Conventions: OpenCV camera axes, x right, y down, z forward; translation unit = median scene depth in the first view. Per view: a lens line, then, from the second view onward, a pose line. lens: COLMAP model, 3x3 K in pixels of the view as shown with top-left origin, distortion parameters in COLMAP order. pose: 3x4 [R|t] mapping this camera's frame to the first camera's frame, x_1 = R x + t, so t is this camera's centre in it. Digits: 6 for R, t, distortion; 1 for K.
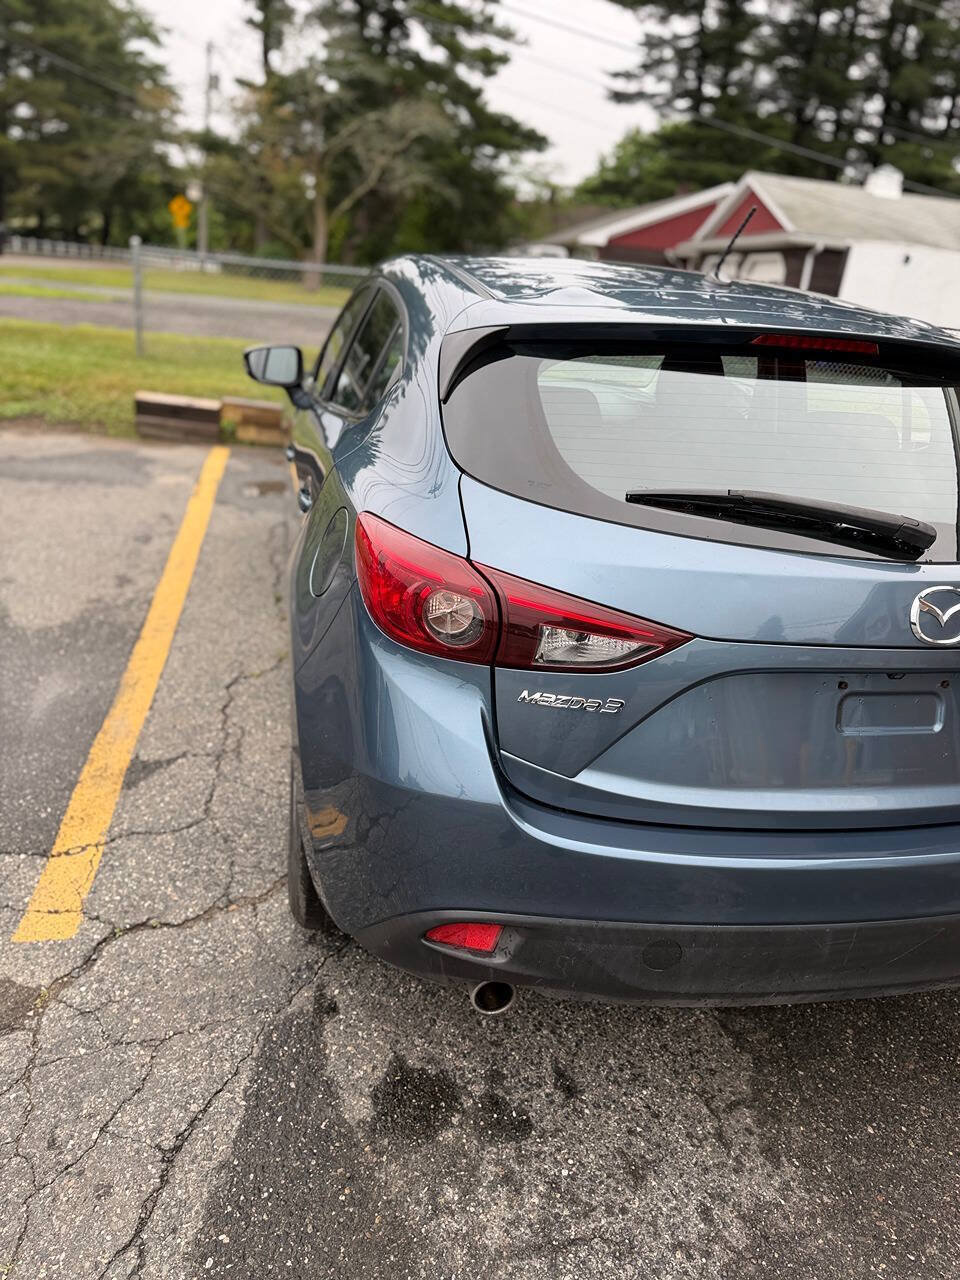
lens RADIAL K [[914.0, 0, 480.0], [0, 914.0, 640.0], [0, 0, 1]] dist [-0.011333, 0.000710]
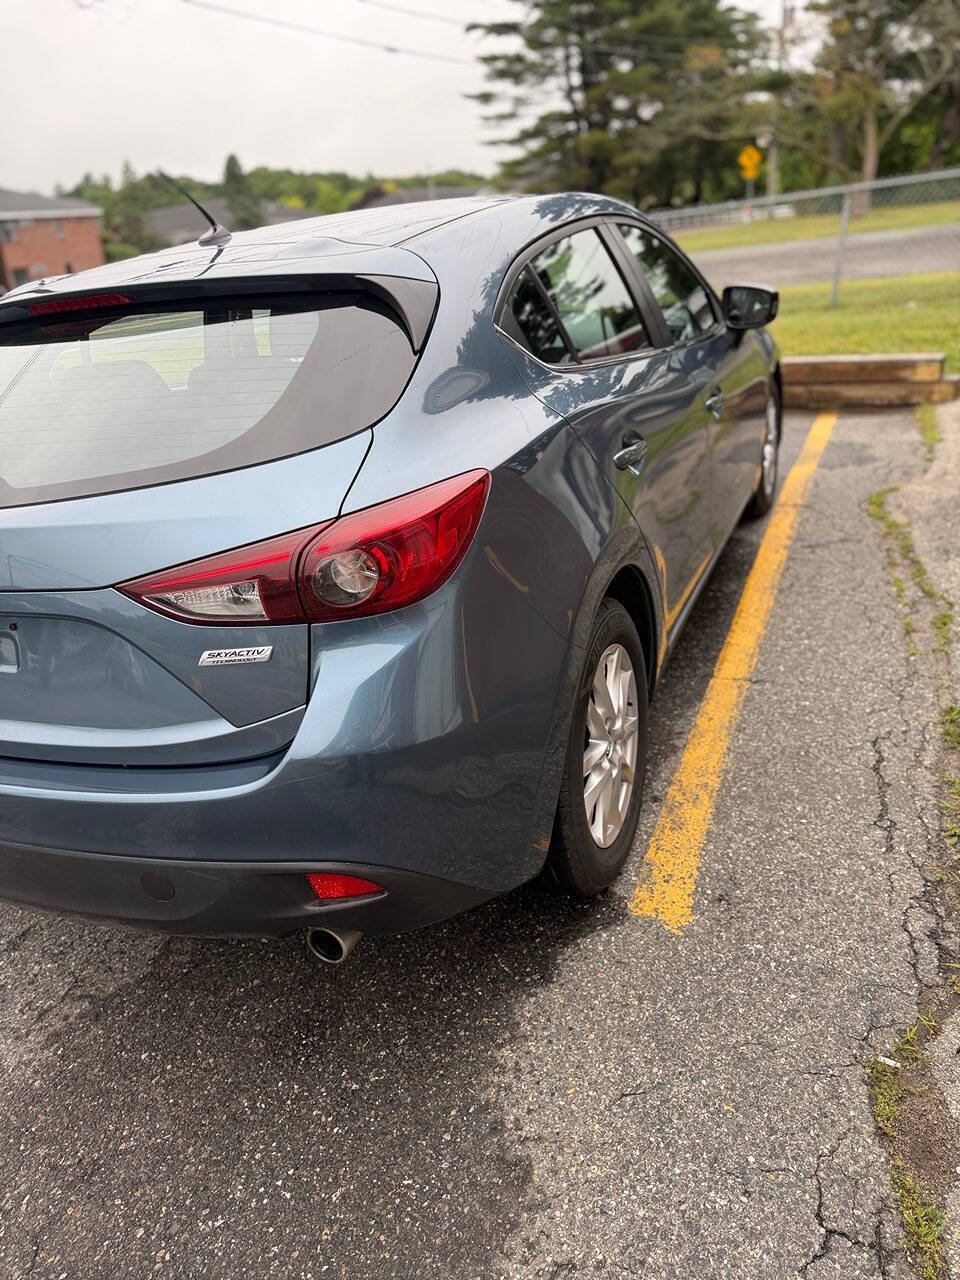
lens RADIAL K [[909.7, 0, 480.0], [0, 909.7, 640.0], [0, 0, 1]] dist [-0.004585, -0.008944]
pose [[0.788949, 0.053507, -0.612125, 0.134831], [-0.022682, 0.998058, 0.058008, -0.001074], [0.614040, -0.031881, 0.788631, 0.042833]]
